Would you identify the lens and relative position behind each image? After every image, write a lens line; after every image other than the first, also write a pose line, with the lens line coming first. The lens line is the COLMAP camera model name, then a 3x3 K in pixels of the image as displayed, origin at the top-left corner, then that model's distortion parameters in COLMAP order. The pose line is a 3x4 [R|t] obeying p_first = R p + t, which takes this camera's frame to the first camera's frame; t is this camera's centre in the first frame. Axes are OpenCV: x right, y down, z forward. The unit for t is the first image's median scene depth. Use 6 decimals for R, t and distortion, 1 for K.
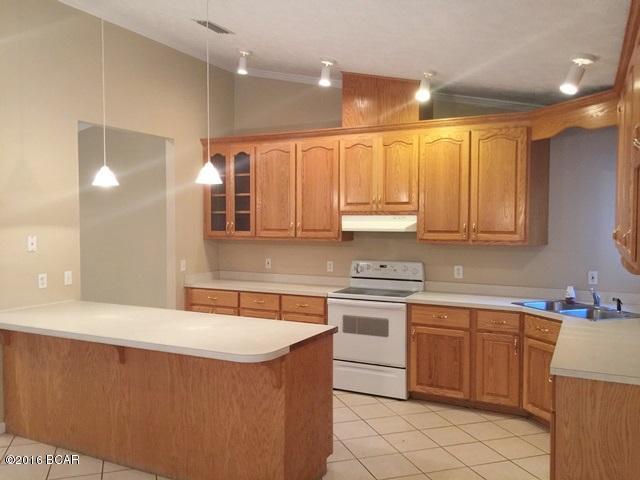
lens RADIAL K [[549.3, 0, 314.6], [0, 549.3, 238.0], [0, 0, 1]] dist [0.081427, -0.122152]
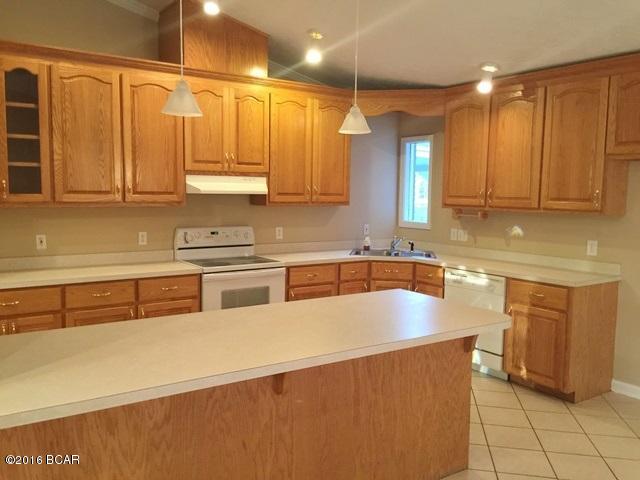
lens RADIAL K [[540.8, 0, 320.0], [0, 540.8, 240.0], [0, 0, 1]] dist [0.023992, -0.003101]
pose [[0.487026, -0.075927, 0.870081, -0.587577], [0.015975, 0.996822, 0.078045, -0.003601], [-0.873241, -0.024110, 0.486691, 0.439791]]
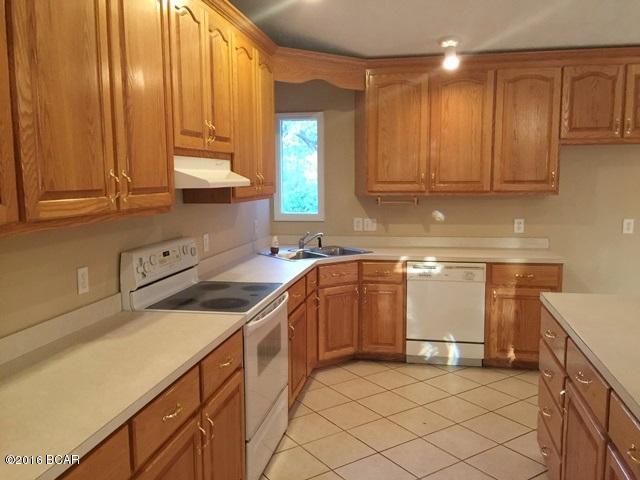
lens RADIAL K [[540.8, 0, 320.0], [0, 540.8, 240.0], [0, 0, 1]] dist [0.023992, -0.003101]
pose [[-0.256885, -0.113054, 0.959807, -0.441180], [0.039456, 0.991079, 0.127298, -0.024552], [-0.965636, 0.070571, -0.250133, 1.033563]]
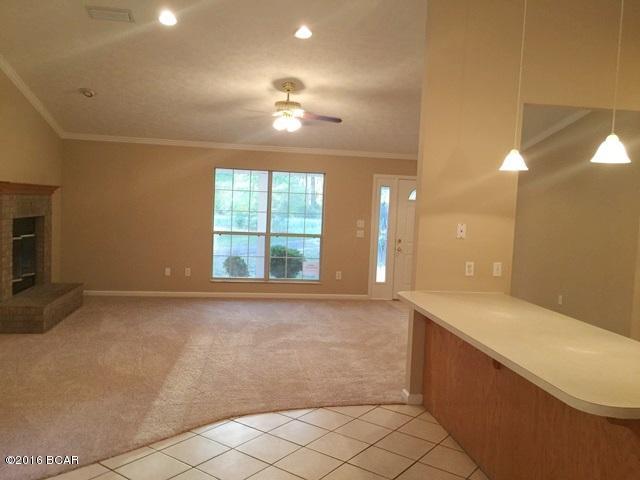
lens RADIAL K [[549.3, 0, 314.6], [0, 549.3, 238.0], [0, 0, 1]] dist [0.081427, -0.122152]
pose [[0.570774, 0.079640, -0.817236, 0.132480], [-0.075515, 0.996159, 0.044335, -0.000886], [0.817627, 0.036408, 0.574596, 0.159376]]
